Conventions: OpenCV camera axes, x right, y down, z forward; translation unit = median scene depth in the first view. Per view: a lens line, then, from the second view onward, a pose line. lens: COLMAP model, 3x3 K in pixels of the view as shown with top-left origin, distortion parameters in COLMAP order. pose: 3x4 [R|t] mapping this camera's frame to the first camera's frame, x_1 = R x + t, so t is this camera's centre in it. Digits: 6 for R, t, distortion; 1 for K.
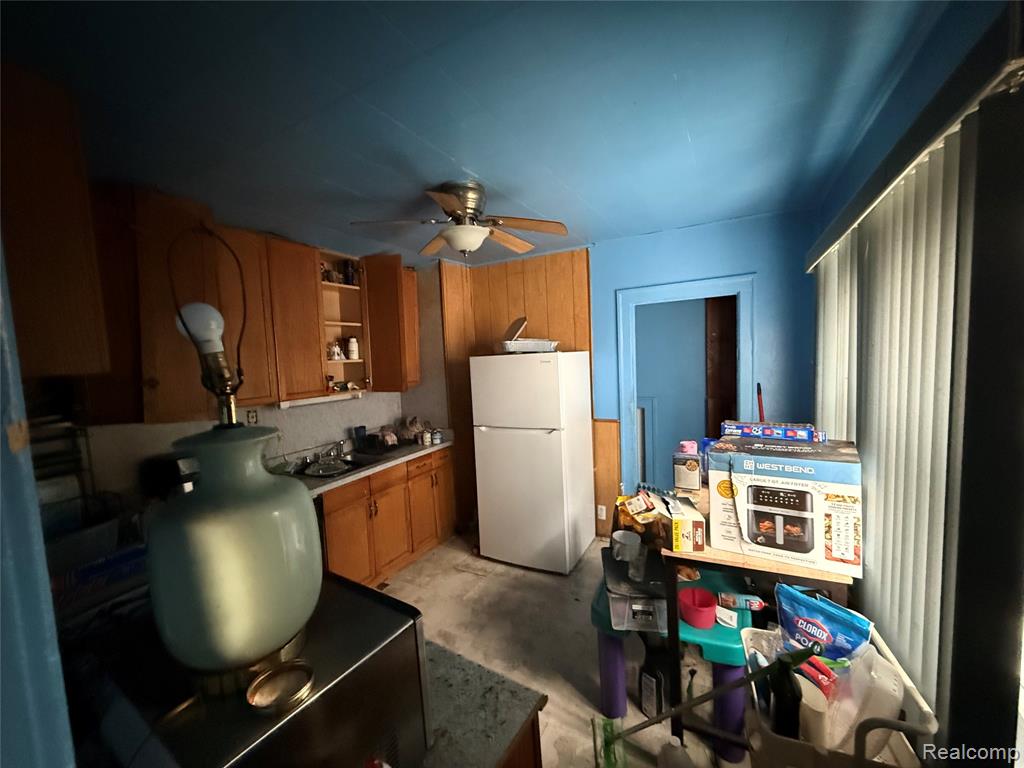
lens RADIAL K [[410.0, 0, 510.4], [0, 410.0, 384.3], [0, 0, 1]] dist [-0.000045, -0.000002]
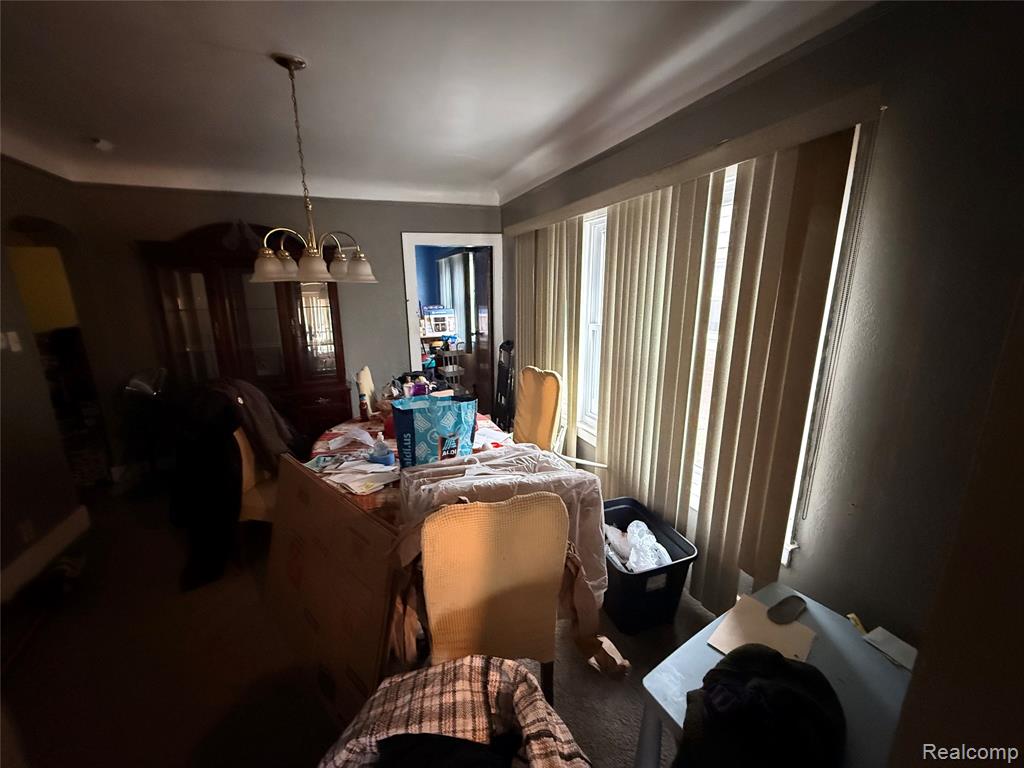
lens RADIAL K [[410.0, 0, 511.5], [0, 410.0, 382.7], [0, 0, 1]] dist [-0.000045, -0.000002]
pose [[0.667333, -0.138966, 0.731680, -2.110494], [0.035328, 0.987238, 0.155282, 0.289966], [-0.743921, -0.077776, 0.663726, -2.501770]]
